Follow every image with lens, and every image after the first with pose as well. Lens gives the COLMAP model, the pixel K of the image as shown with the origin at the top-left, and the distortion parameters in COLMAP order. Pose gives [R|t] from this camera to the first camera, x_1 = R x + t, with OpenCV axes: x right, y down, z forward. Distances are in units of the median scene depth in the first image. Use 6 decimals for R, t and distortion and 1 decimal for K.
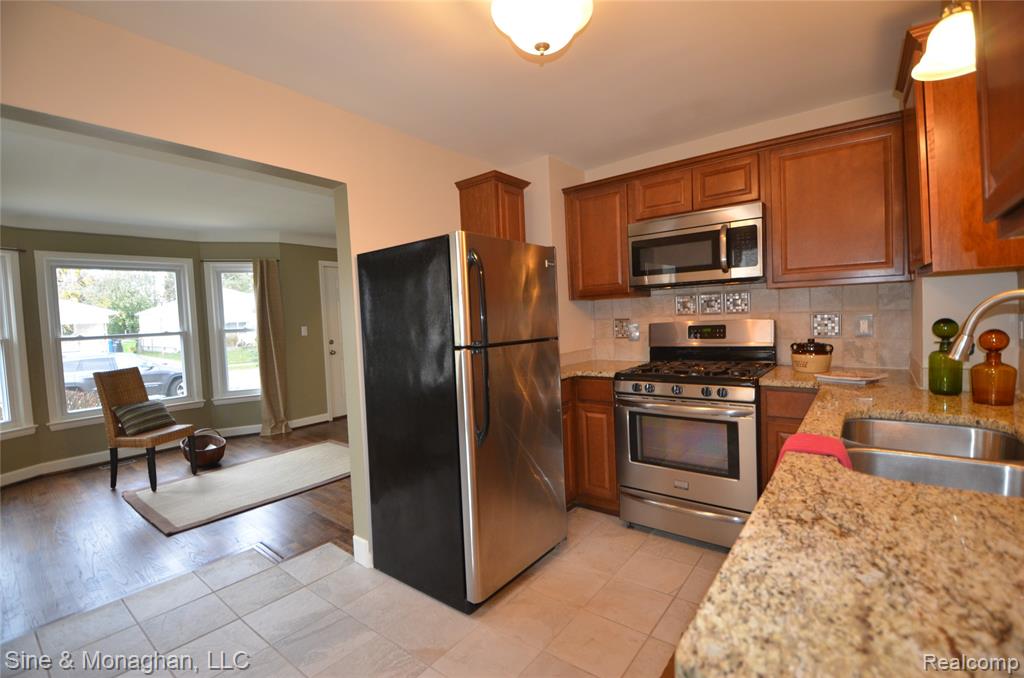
lens RADIAL K [[450.0, 0, 510.8], [0, 450.0, 337.4], [0, 0, 1]] dist [0.000048, -0.016846]
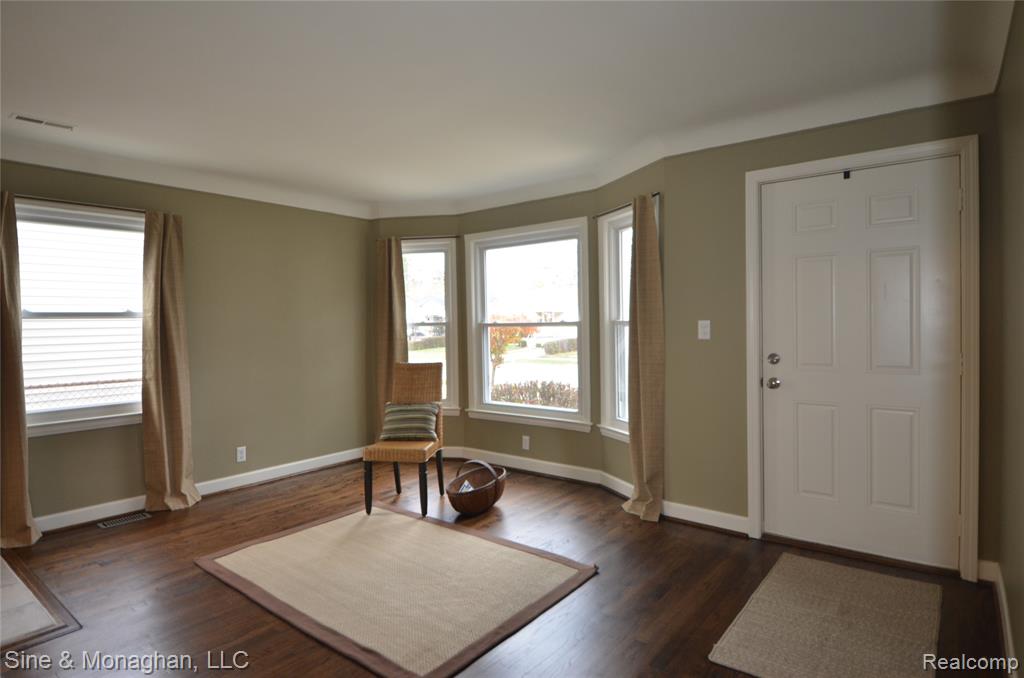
lens RADIAL K [[569.9, 0, 525.5], [0, 569.9, 334.6], [0, 0, 1]] dist [0.003056, 0.000145]
pose [[-0.014046, 0.065631, -0.997745, 0.213529], [-0.032157, 0.997298, 0.066054, -0.060675], [0.999384, 0.033012, -0.011897, 1.138950]]
